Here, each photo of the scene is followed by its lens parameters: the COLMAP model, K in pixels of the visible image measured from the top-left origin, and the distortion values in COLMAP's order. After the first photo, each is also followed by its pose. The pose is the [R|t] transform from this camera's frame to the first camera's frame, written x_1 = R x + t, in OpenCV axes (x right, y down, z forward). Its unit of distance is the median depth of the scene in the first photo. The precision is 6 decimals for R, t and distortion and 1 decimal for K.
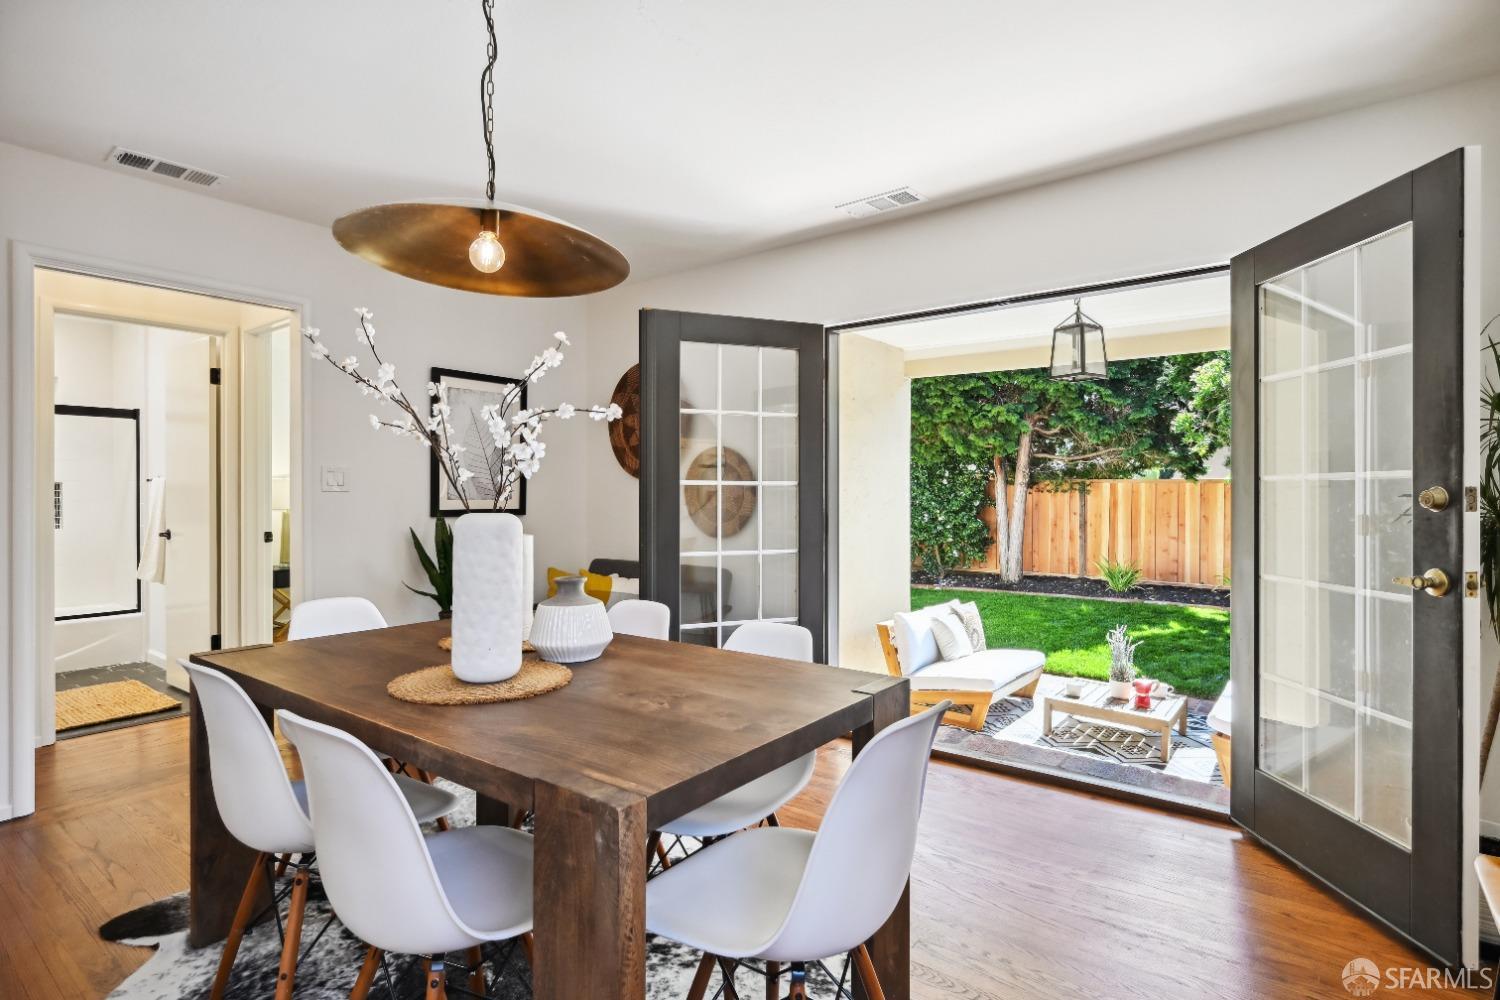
lens RADIAL K [[766.0, 0, 750.0], [0, 766.0, 500.0], [0, 0, 1]] dist [-0.001449, -0.000678]
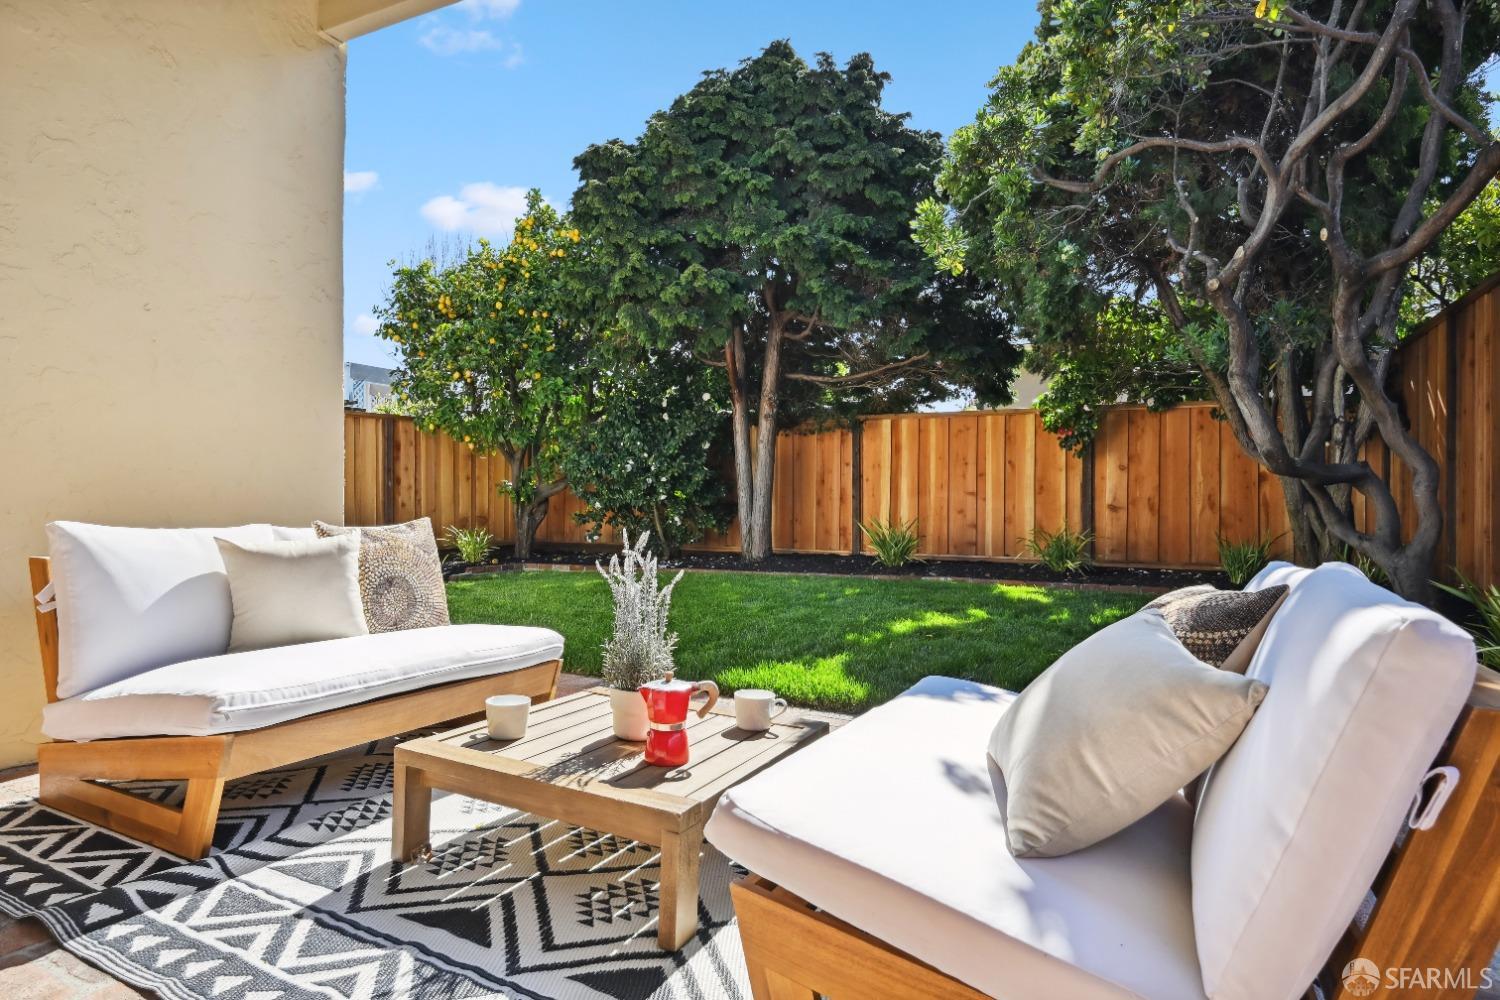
lens RADIAL K [[885.5, 0, 750.0], [0, 885.5, 500.0], [0, 0, 1]] dist [0.000468, 0.000029]
pose [[0.978182, 0.001741, 0.207740, 0.176689], [-0.000313, 0.999976, -0.006909, 0.059728], [-0.207747, 0.006693, 0.978160, 0.231664]]
